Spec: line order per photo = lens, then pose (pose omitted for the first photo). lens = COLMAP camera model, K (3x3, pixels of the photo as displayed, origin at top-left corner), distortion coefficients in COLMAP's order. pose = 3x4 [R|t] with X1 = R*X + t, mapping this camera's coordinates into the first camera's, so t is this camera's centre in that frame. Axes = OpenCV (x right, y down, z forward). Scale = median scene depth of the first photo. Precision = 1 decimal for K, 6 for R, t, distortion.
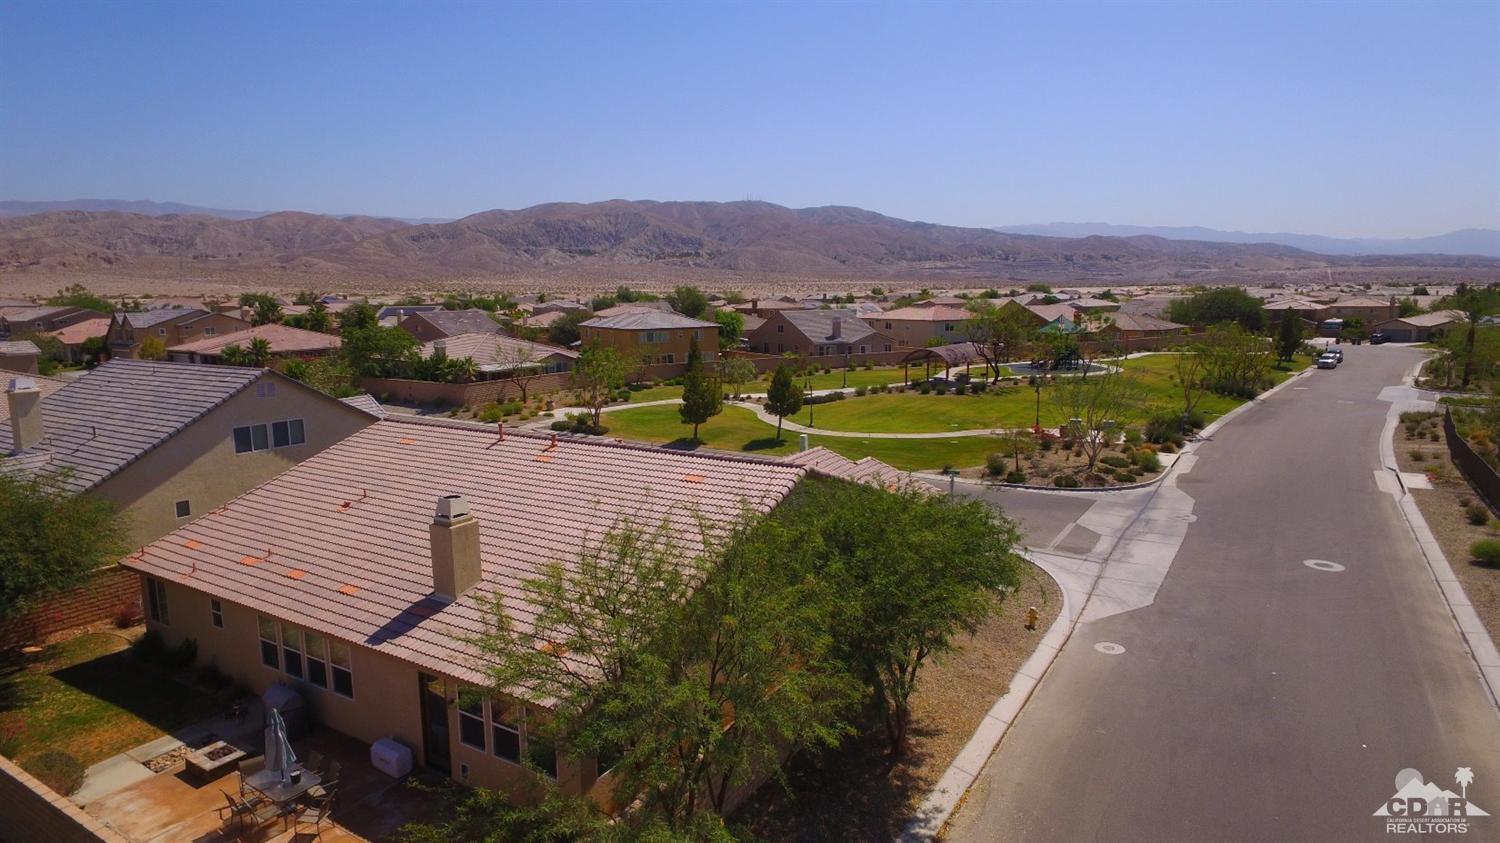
lens RADIAL K [[868.8, 0, 748.5], [0, 868.8, 414.7], [0, 0, 1]] dist [-0.008849, 0.011764]
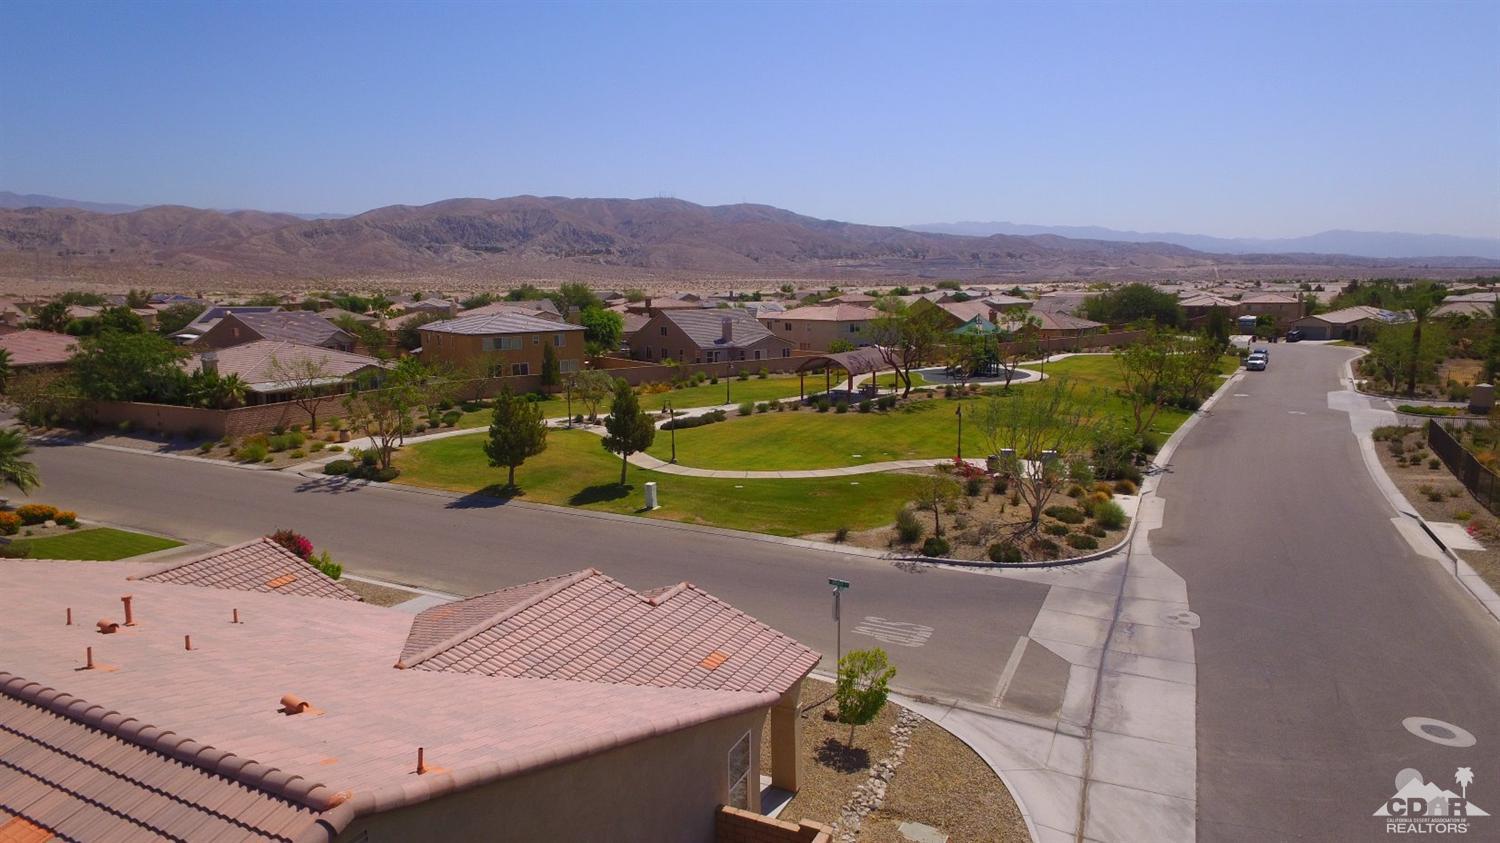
lens RADIAL K [[868.8, 0, 748.5], [0, 868.8, 414.7], [0, 0, 1]] dist [-0.008849, 0.011764]
pose [[0.995283, -0.015936, 0.095695, 0.050513], [0.015710, 0.999872, 0.003116, -0.023063], [-0.095733, -0.001598, 0.995406, 0.174704]]
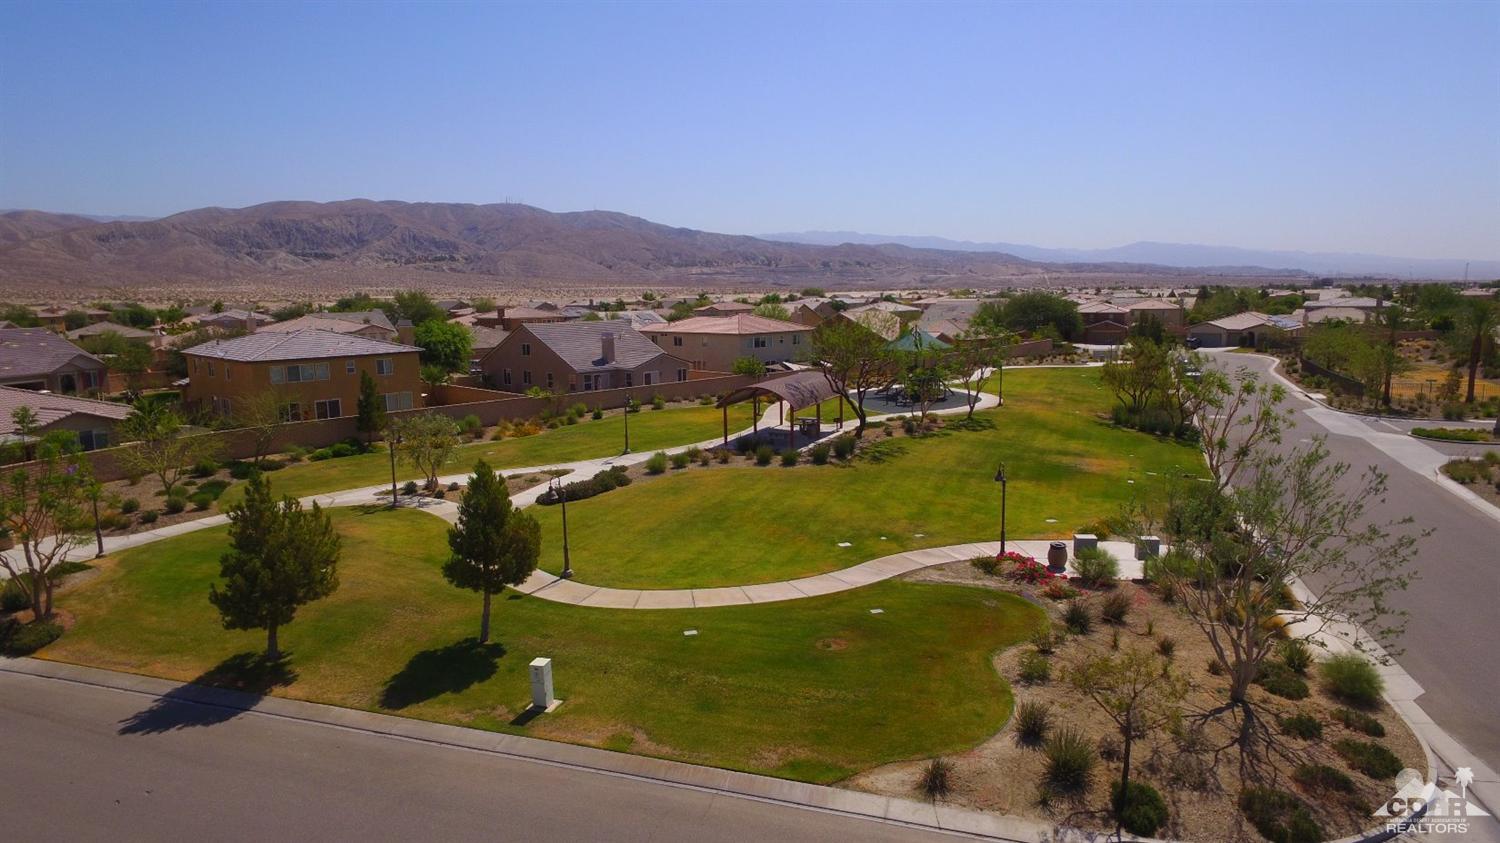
lens RADIAL K [[868.8, 0, 748.5], [0, 868.8, 414.7], [0, 0, 1]] dist [-0.008849, 0.011764]
pose [[0.965445, -0.040596, 0.257424, 0.038217], [0.042302, 0.999104, -0.001093, -0.053860], [-0.257149, 0.011945, 0.966298, 0.396311]]
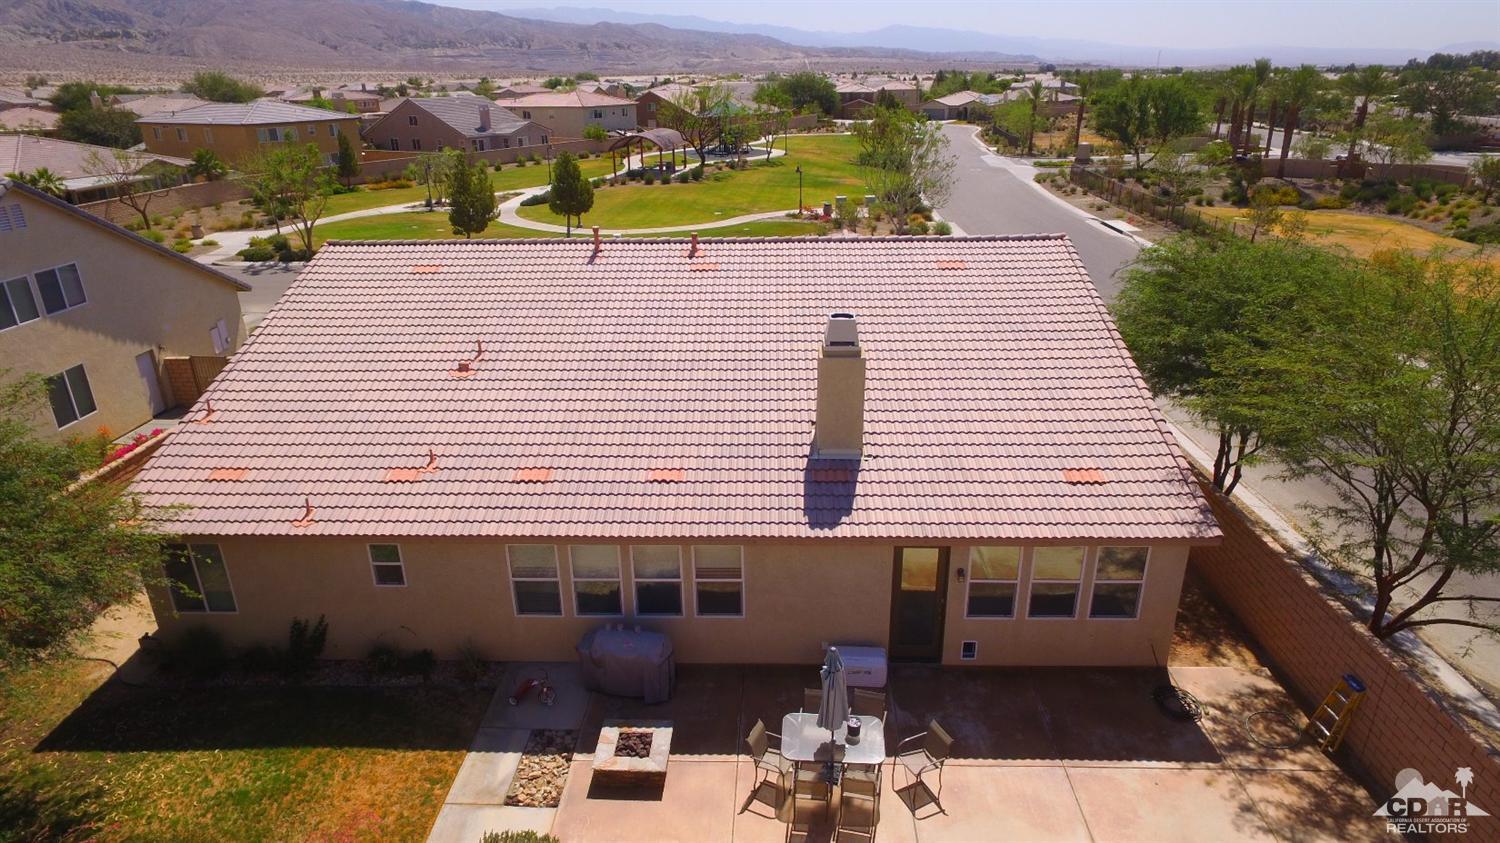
lens RADIAL K [[868.8, 0, 748.5], [0, 868.8, 414.7], [0, 0, 1]] dist [-0.008849, 0.011764]
pose [[0.863547, -0.186251, 0.468612, -0.178095], [0.077667, 0.967327, 0.241343, -0.001222], [-0.498251, -0.172015, 0.849798, 0.097889]]
